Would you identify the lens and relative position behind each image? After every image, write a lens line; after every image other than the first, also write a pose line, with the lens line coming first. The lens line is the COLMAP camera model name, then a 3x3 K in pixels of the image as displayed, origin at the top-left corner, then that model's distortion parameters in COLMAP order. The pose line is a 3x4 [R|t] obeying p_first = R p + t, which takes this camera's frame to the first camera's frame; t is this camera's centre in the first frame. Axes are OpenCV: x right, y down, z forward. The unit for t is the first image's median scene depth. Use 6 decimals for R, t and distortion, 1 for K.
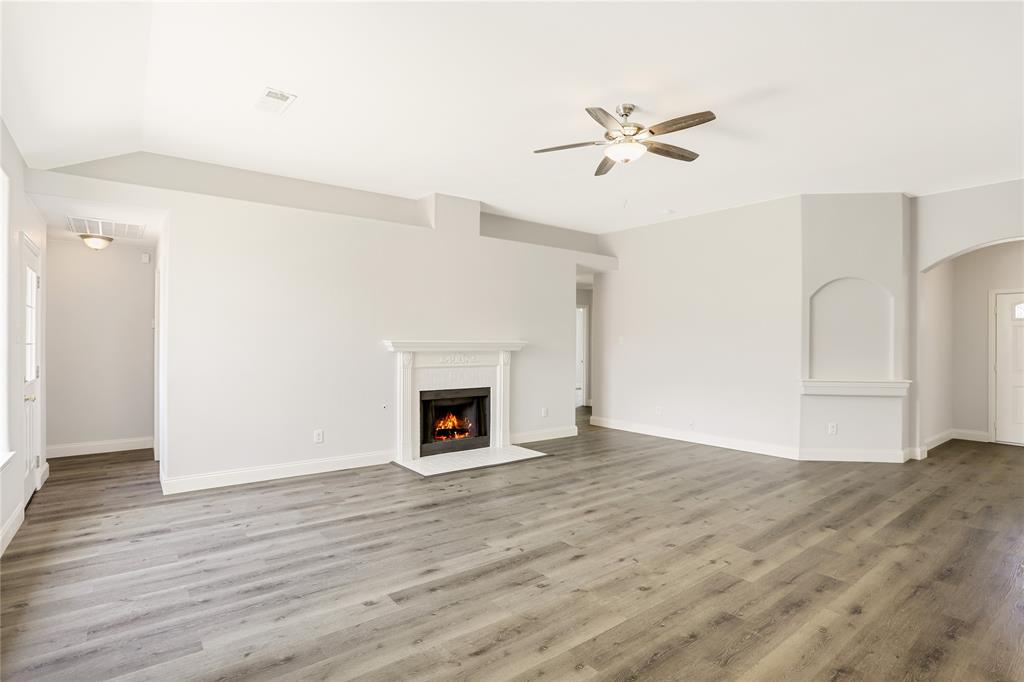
lens RADIAL K [[506.1, 0, 512.0], [0, 506.1, 341.0], [0, 0, 1]] dist [-0.060591, 0.023582]
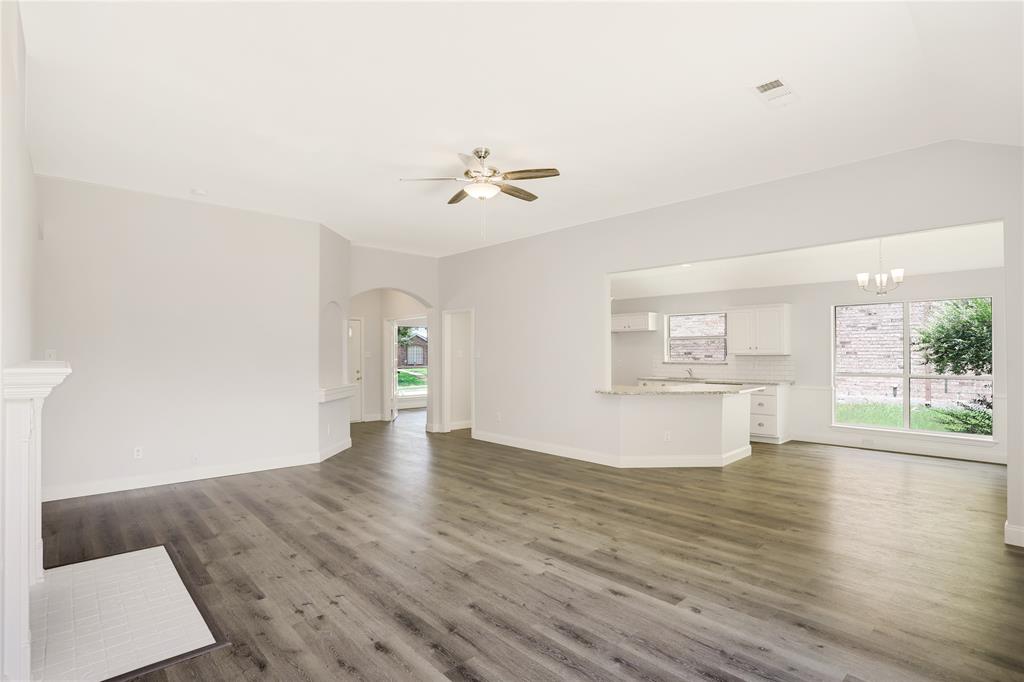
lens RADIAL K [[513.3, 0, 512.0], [0, 513.3, 341.0], [0, 0, 1]] dist [-0.077124, 0.039740]
pose [[-0.080126, 0.016358, 0.996650, -0.711979], [-0.001826, 0.999861, -0.016557, -0.018035], [-0.996783, -0.003146, -0.080085, 0.788071]]
